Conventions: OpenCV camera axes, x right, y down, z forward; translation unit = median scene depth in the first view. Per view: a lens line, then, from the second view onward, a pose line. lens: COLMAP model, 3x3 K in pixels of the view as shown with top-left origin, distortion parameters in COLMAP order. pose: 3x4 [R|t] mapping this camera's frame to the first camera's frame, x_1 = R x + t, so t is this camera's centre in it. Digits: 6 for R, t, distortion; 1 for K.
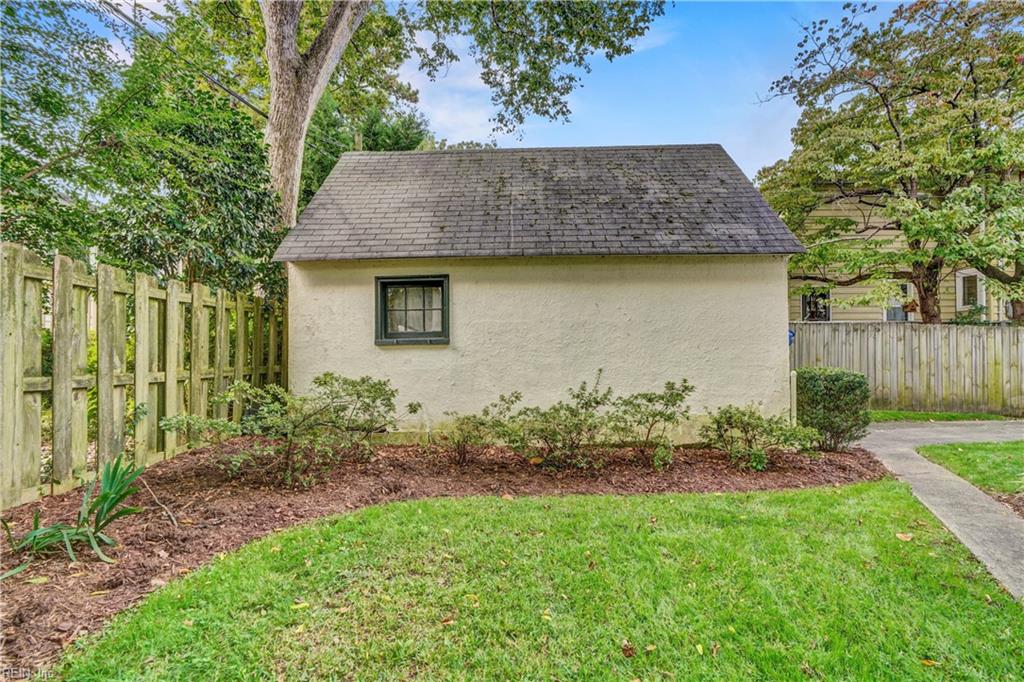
lens RADIAL K [[463.3, 0, 510.3], [0, 463.3, 344.8], [0, 0, 1]] dist [-0.005998, 0.000670]
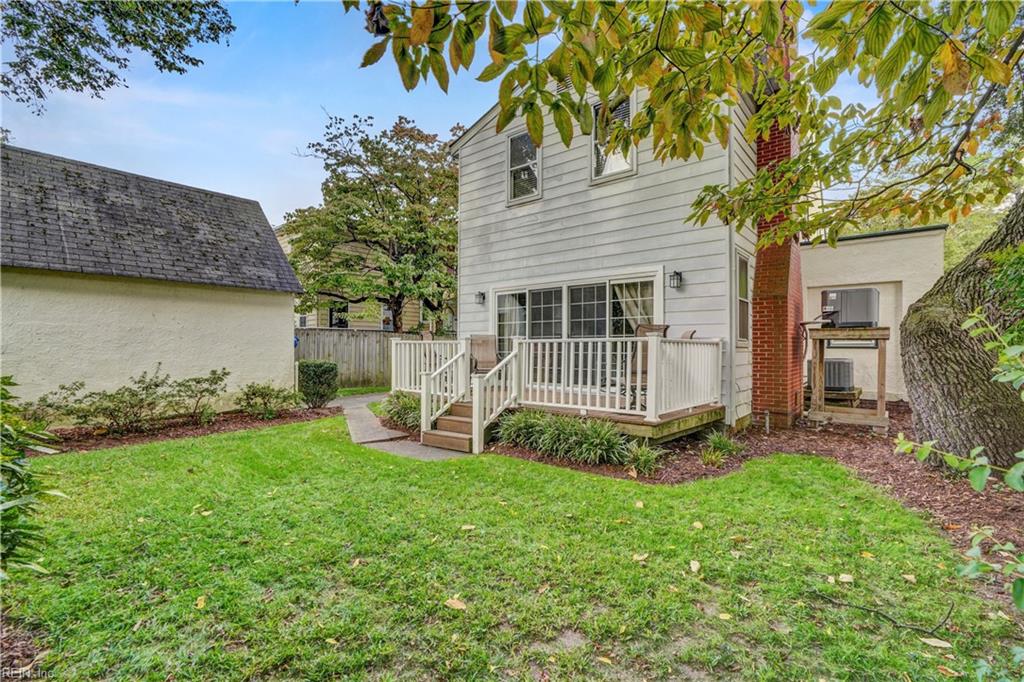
lens RADIAL K [[463.3, 0, 510.9], [0, 463.3, 343.9], [0, 0, 1]] dist [-0.005998, 0.000670]
pose [[0.628224, 0.011256, 0.777951, -0.180565], [-0.016438, 0.999864, -0.001193, -0.016517], [-0.777859, -0.012039, 0.628324, -0.575513]]
